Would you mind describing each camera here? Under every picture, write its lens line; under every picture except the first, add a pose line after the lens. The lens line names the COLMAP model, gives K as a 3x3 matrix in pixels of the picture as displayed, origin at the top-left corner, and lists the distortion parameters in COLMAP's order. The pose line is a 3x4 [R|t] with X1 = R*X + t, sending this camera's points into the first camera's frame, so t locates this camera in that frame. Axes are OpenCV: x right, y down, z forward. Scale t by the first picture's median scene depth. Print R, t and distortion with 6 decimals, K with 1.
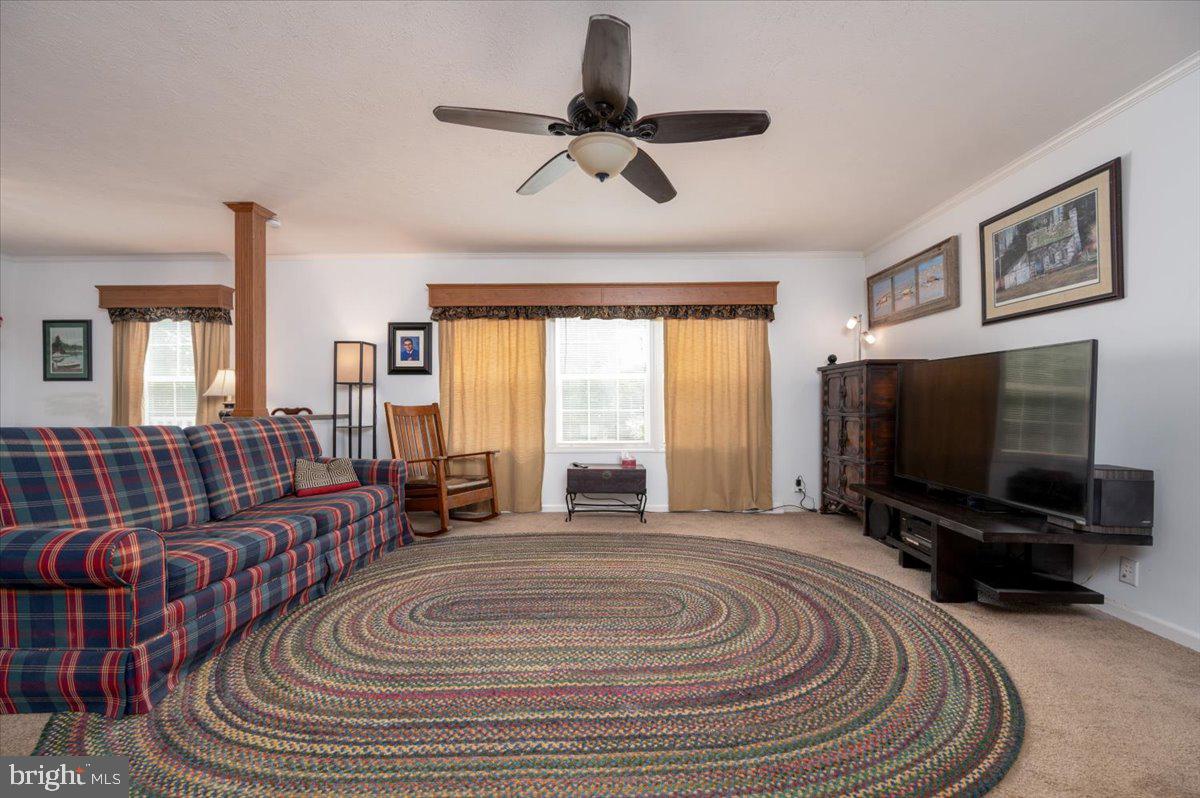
lens RADIAL K [[478.4, 0, 599.7], [0, 478.4, 404.5], [0, 0, 1]] dist [-0.002179, 0.000096]
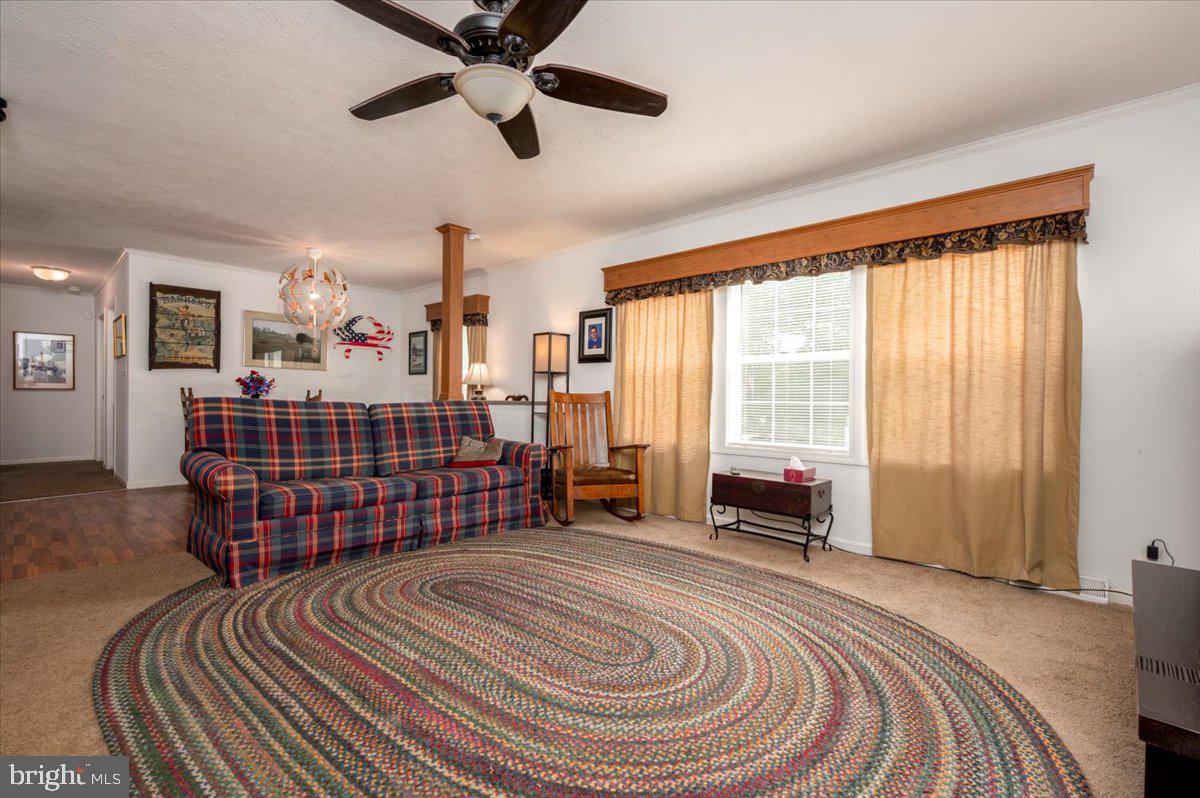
lens RADIAL K [[537.1, 0, 596.8], [0, 537.1, 401.4], [0, 0, 1]] dist [-0.002234, 0.001032]
pose [[0.739178, 0.016703, -0.673303, 0.446664], [-0.017169, 0.999835, 0.005954, 0.013972], [0.673291, 0.007159, 0.739343, 0.229967]]
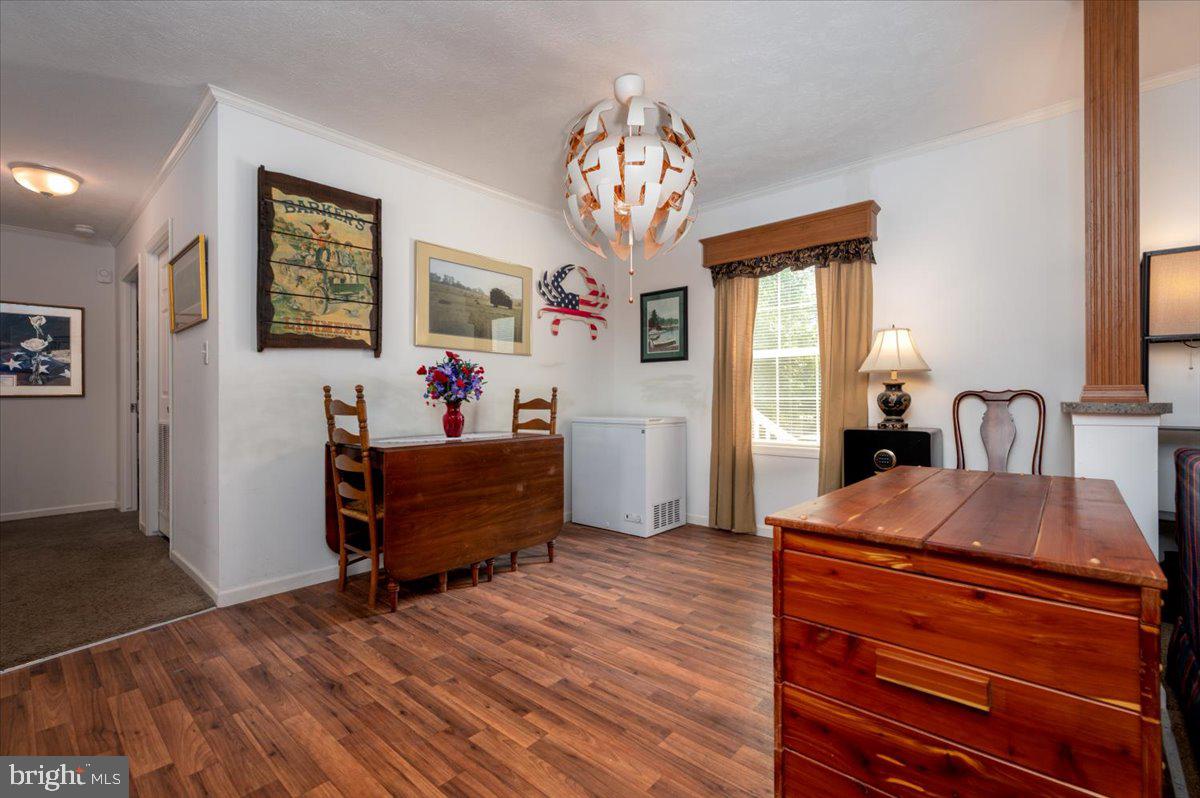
lens RADIAL K [[527.2, 0, 597.9], [0, 527.2, 397.7], [0, 0, 1]] dist [-0.006927, 0.000765]
pose [[0.754641, -0.001899, -0.656135, -0.740430], [0.001425, 0.999998, -0.001255, 0.021362], [0.656136, 0.000013, 0.754643, 0.264964]]
